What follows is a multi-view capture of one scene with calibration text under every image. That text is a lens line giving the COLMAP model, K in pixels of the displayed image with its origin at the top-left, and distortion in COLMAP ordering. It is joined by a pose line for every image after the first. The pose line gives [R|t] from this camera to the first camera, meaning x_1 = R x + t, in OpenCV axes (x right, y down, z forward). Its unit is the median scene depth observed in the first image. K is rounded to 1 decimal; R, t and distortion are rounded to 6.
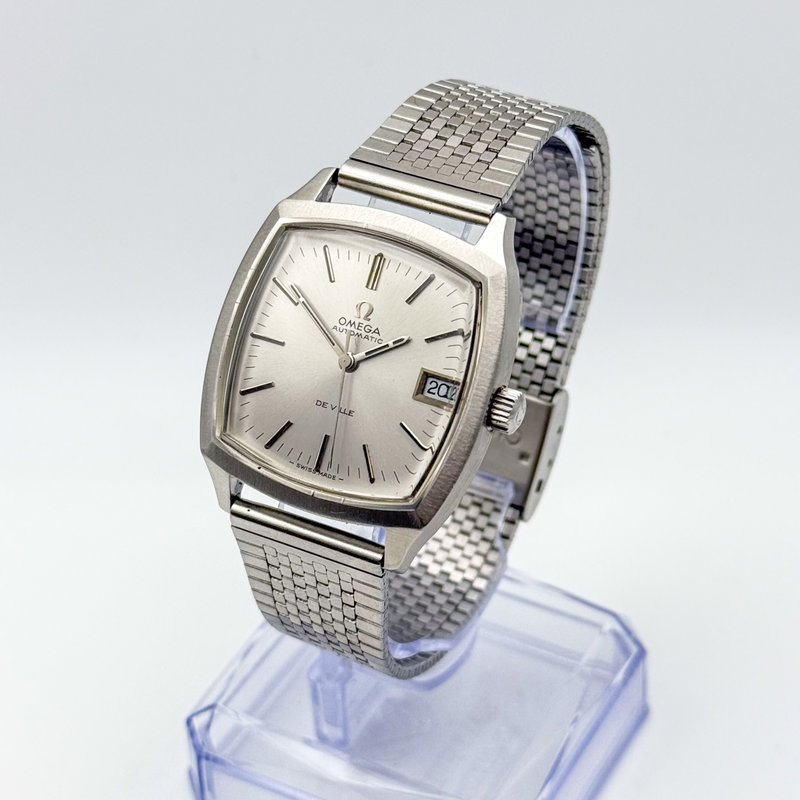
lens RADIAL K [[2052.7, 0, 400.0], [0, 2052.7, 400.0], [0, 0, 1]] dist [0.237052, -0.874519]
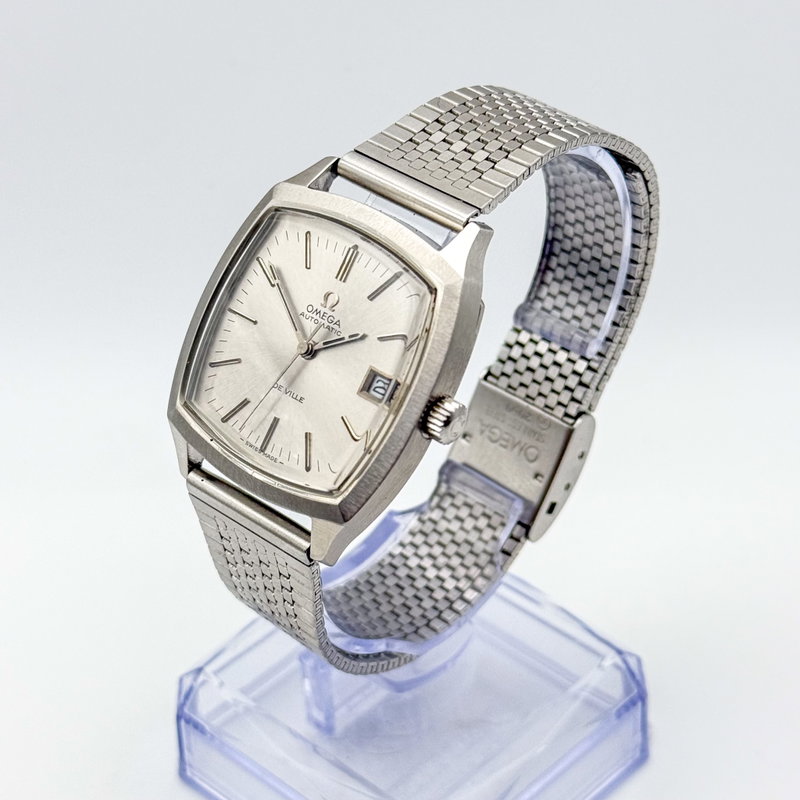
lens RADIAL K [[2052.7, 0, 400.0], [0, 2052.7, 400.0], [0, 0, 1]] dist [0.237052, -0.874519]
pose [[0.967824, 0.149724, -0.202237, 0.196313], [-0.149812, 0.988601, 0.014961, -0.013716], [0.202172, 0.015818, 0.979222, 0.019902]]
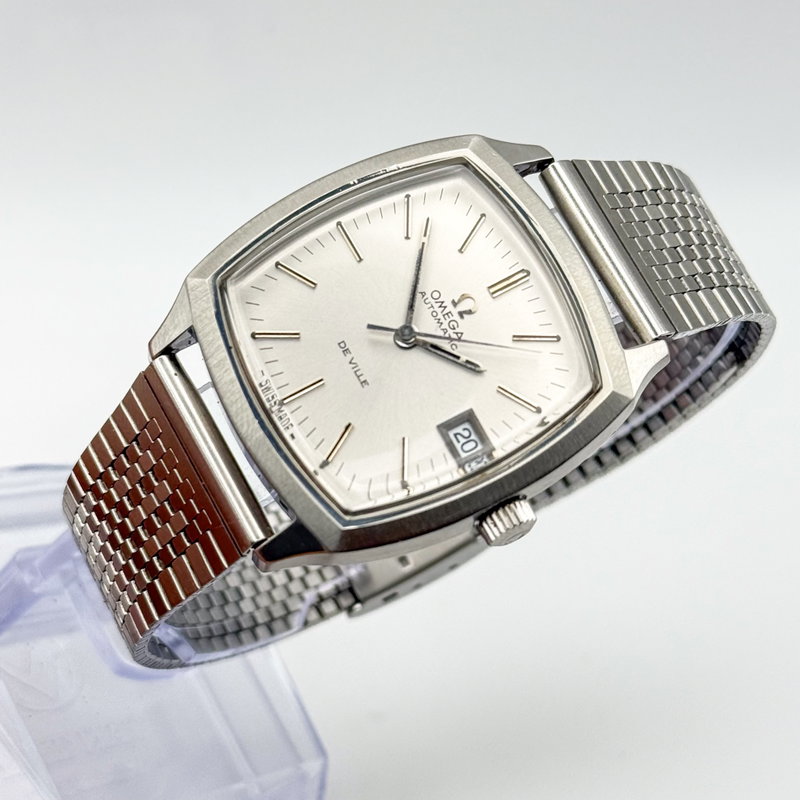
lens RADIAL K [[2052.7, 0, 400.0], [0, 2052.7, 400.0], [0, 0, 1]] dist [0.237052, -0.874519]
pose [[0.687966, 0.714567, 0.126869, -0.095683], [-0.707005, 0.699351, -0.105128, 0.073248], [-0.163847, -0.017373, 0.986333, 0.186145]]
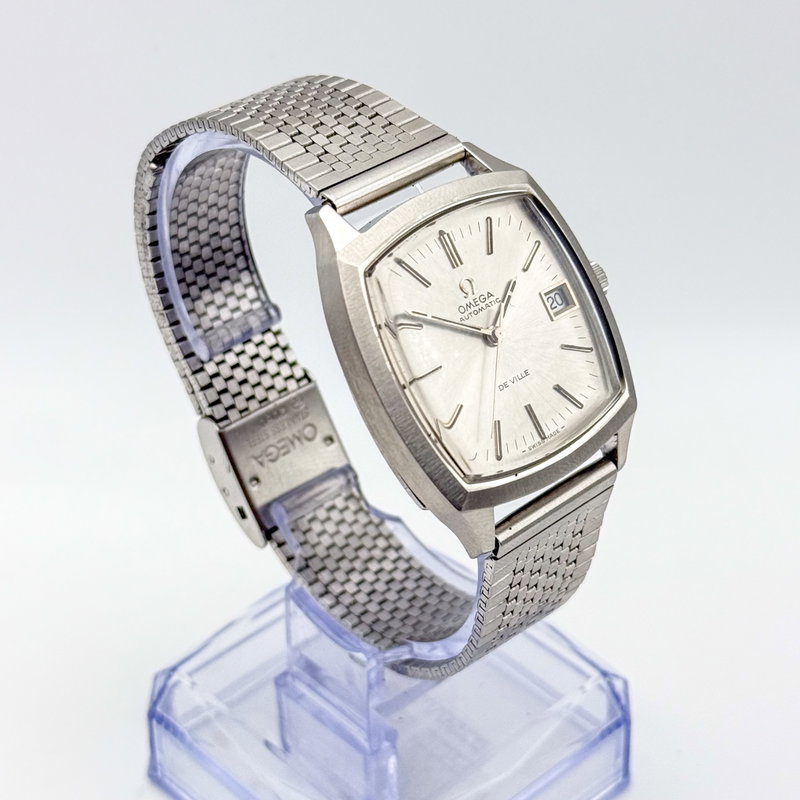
lens RADIAL K [[2052.7, 0, 400.0], [0, 2052.7, 400.0], [0, 0, 1]] dist [0.237052, -0.874519]
pose [[0.303945, -0.535436, 0.787988, -0.721659], [0.565537, 0.767025, 0.303052, -0.276768], [-0.766672, 0.353525, 0.535943, 0.449189]]
